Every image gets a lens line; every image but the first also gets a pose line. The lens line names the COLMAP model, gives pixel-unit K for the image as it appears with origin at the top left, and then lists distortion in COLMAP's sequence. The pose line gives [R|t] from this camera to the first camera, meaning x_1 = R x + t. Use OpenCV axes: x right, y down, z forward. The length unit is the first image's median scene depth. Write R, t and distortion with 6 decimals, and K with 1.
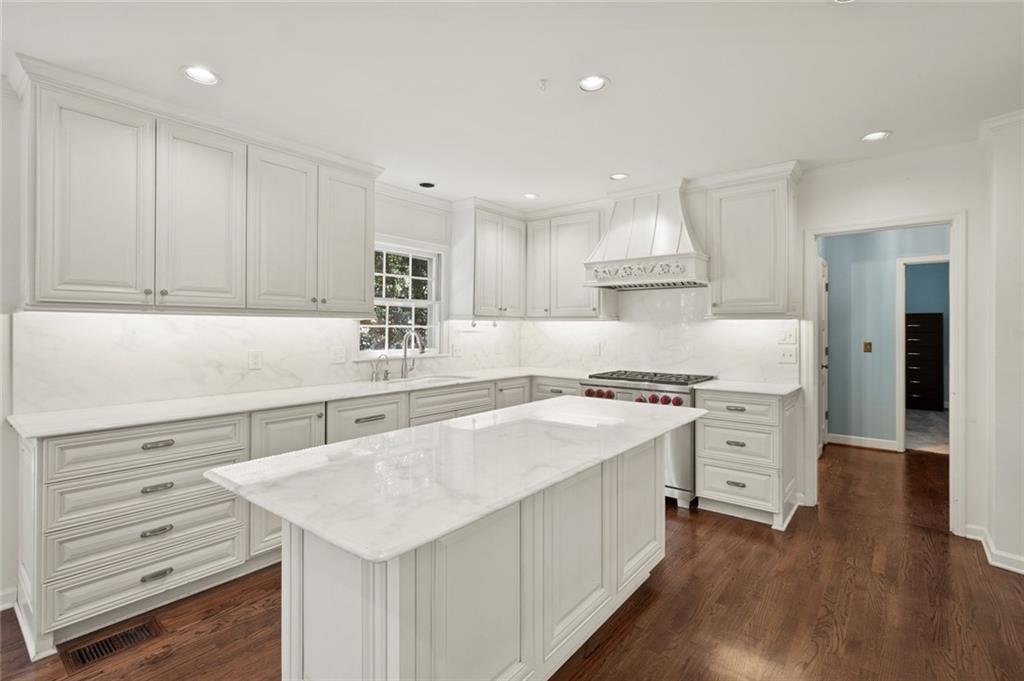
lens RADIAL K [[486.3, 0, 504.8], [0, 486.3, 323.5], [0, 0, 1]] dist [0.003400, 0.000214]
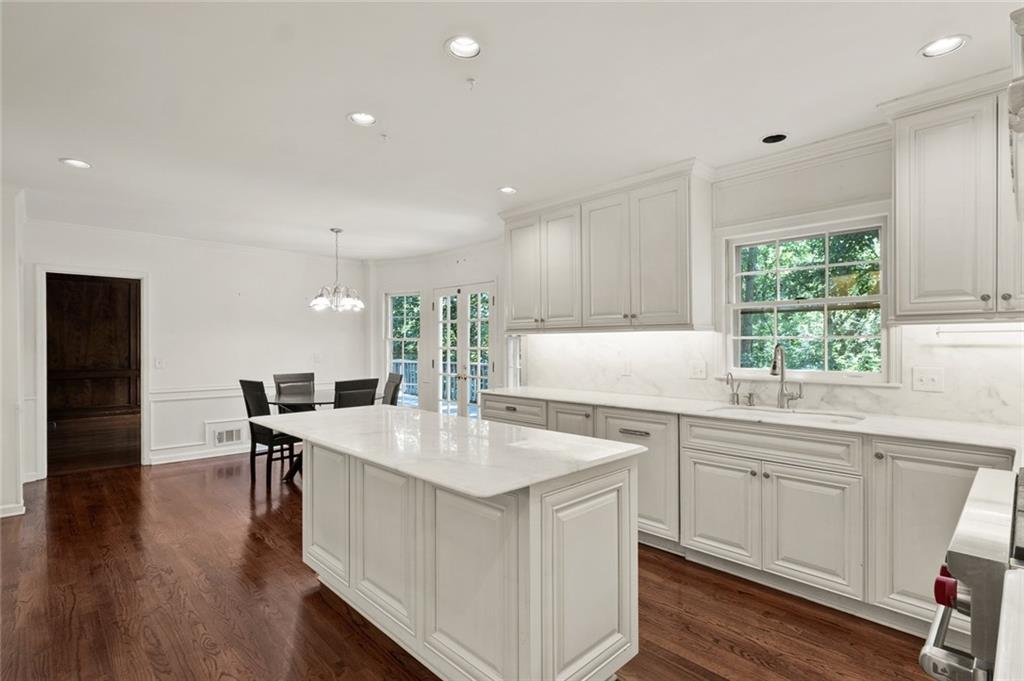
lens RADIAL K [[486.3, 0, 511.3], [0, 486.3, 346.5], [0, 0, 1]] dist [0.003400, 0.000214]
pose [[-0.113476, 0.009076, -0.993499, 0.669577], [0.015363, 0.999855, 0.007379, 0.007877], [0.993422, -0.014426, -0.113599, 0.783525]]
